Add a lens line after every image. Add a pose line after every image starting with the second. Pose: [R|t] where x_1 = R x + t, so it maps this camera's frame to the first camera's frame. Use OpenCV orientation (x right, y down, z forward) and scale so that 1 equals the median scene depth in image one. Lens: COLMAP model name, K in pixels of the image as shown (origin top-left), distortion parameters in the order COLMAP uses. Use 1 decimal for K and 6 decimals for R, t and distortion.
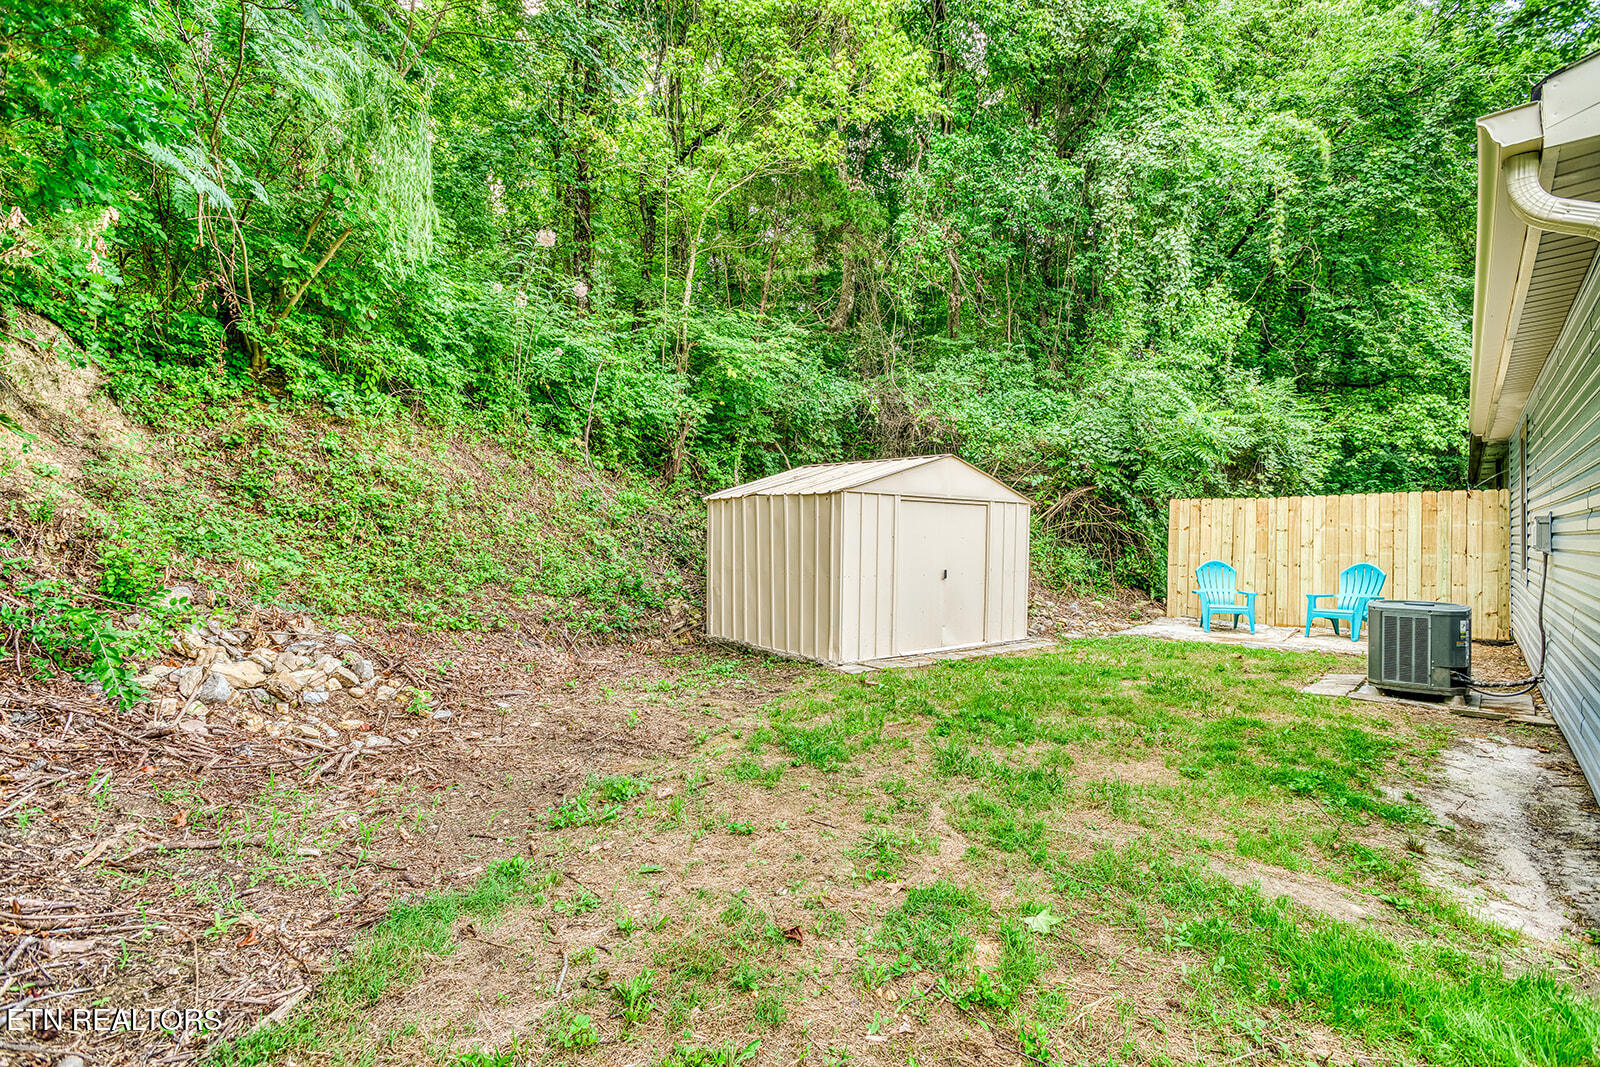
lens RADIAL K [[776.9, 0, 800.0], [0, 776.9, 533.5], [0, 0, 1]] dist [-0.004137, -0.001107]
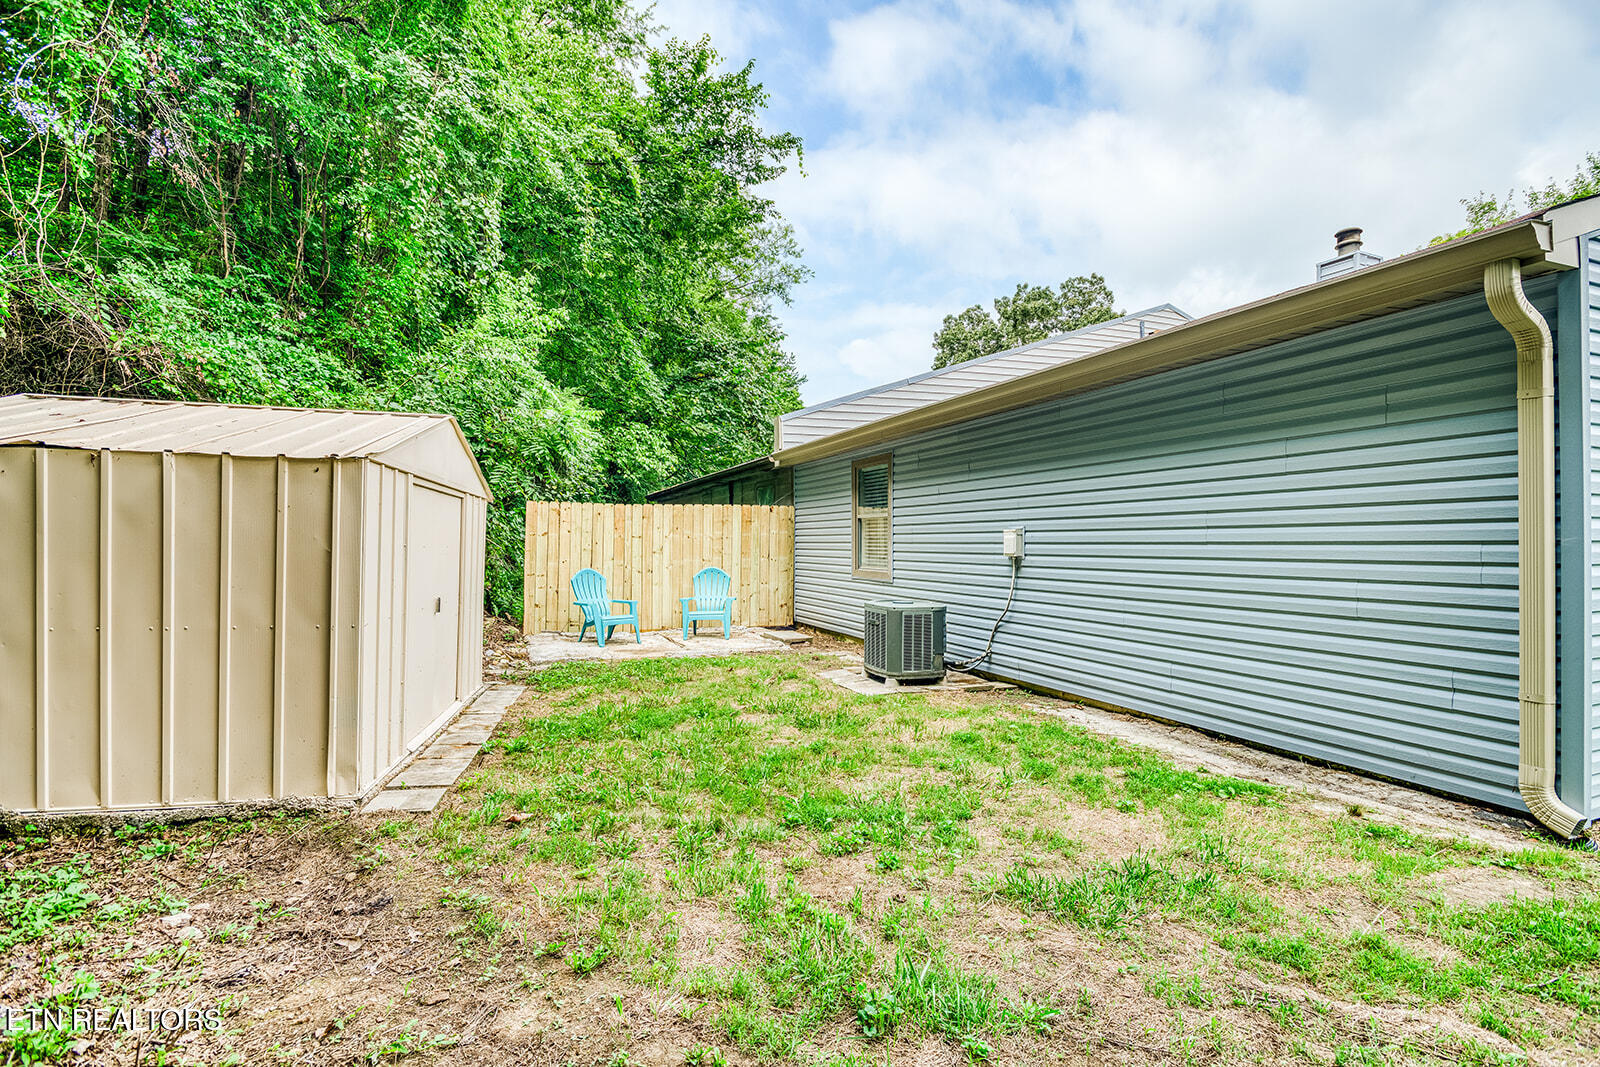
lens RADIAL K [[776.9, 0, 800.0], [0, 776.9, 533.5], [0, 0, 1]] dist [-0.004137, -0.001107]
pose [[0.455731, 0.009494, 0.890067, -0.291168], [-0.002233, 0.999952, -0.009523, -0.001058], [-0.890115, 0.002352, 0.455731, 0.558695]]
